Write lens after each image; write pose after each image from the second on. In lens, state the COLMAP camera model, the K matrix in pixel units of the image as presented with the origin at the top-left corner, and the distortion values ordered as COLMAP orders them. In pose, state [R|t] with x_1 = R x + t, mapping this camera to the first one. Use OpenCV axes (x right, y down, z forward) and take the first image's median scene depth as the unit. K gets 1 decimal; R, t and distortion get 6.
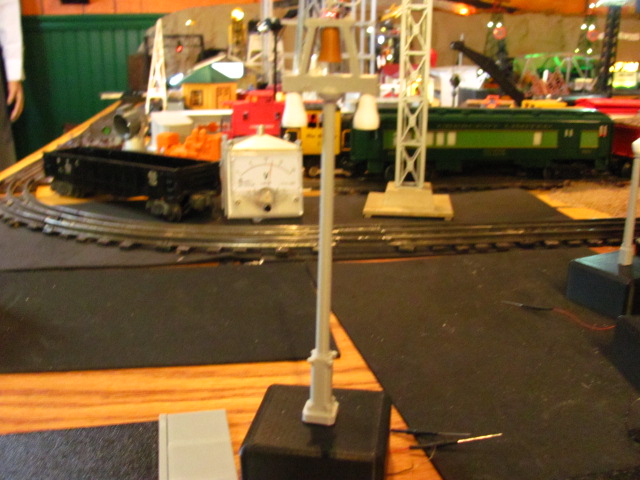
lens RADIAL K [[672.2, 0, 320.0], [0, 672.2, 240.0], [0, 0, 1]] dist [-0.182161, 0.172157]
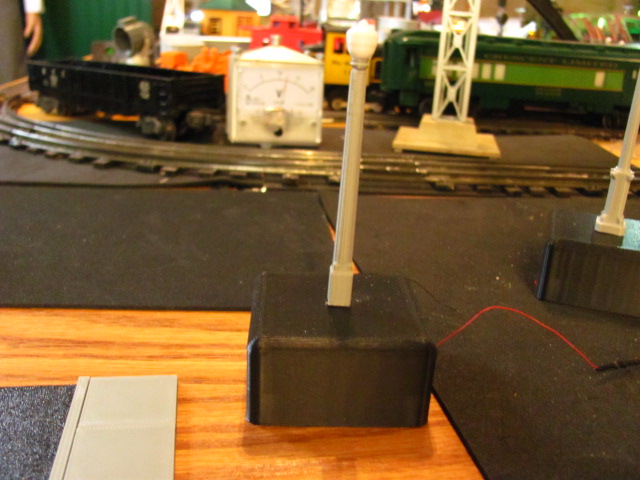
lens RADIAL K [[672.2, 0, 320.0], [0, 672.2, 240.0], [0, 0, 1]] dist [-0.182161, 0.172157]
pose [[0.997677, 0.061377, -0.029543, 0.006233], [-0.059550, 0.996470, 0.059178, 0.036054], [0.033071, -0.057282, 0.997810, 0.175768]]
